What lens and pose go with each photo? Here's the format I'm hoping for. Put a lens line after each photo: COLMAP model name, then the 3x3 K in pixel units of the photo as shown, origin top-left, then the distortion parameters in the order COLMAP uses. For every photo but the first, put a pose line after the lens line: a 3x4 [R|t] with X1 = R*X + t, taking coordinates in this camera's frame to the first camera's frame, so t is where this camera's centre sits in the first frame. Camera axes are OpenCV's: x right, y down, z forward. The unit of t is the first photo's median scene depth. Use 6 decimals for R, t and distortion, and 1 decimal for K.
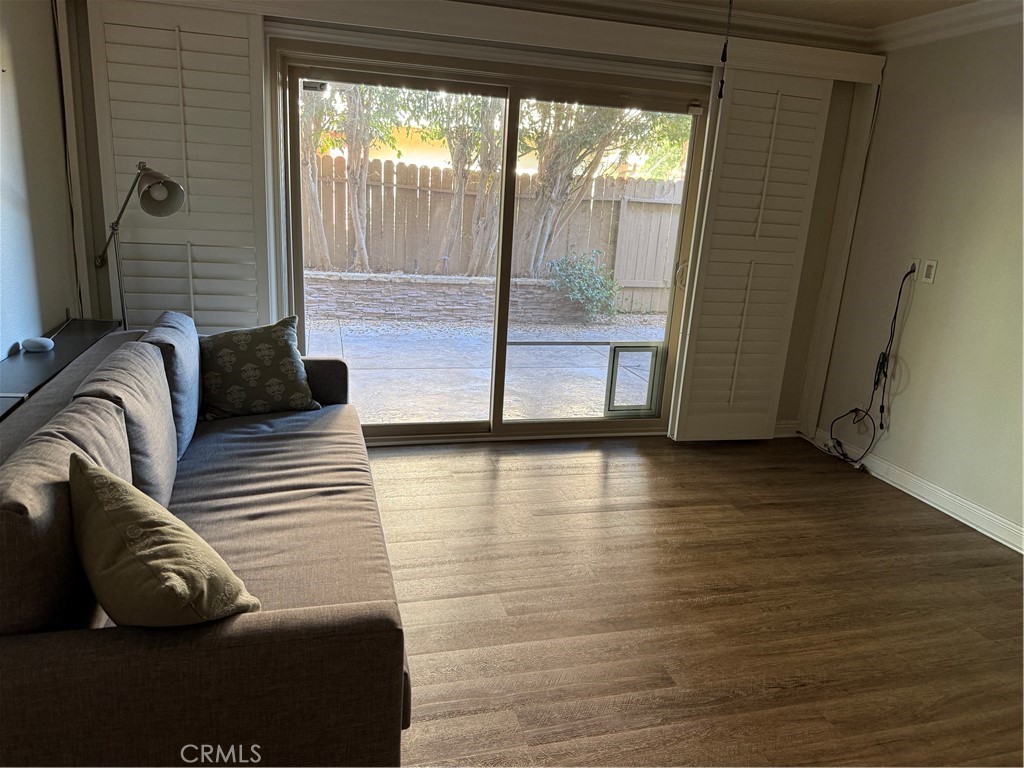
lens RADIAL K [[706.6, 0, 512.0], [0, 706.6, 384.0], [0, 0, 1]] dist [0.002024, 0.000088]
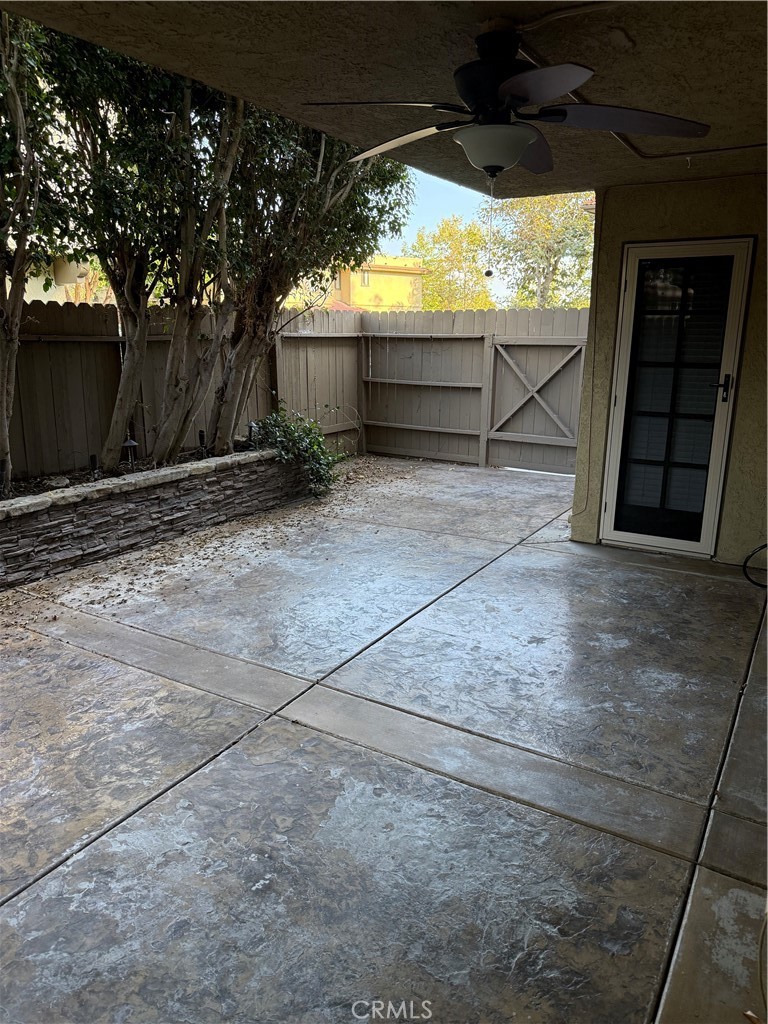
lens RADIAL K [[706.6, 0, 384.0], [0, 706.6, 512.0], [0, 0, 1]] dist [0.002024, 0.000088]
pose [[0.725085, -0.226373, 0.650391, -0.366215], [0.213831, 0.971755, 0.099837, -0.137117], [-0.654621, 0.066684, 0.753010, 0.384572]]
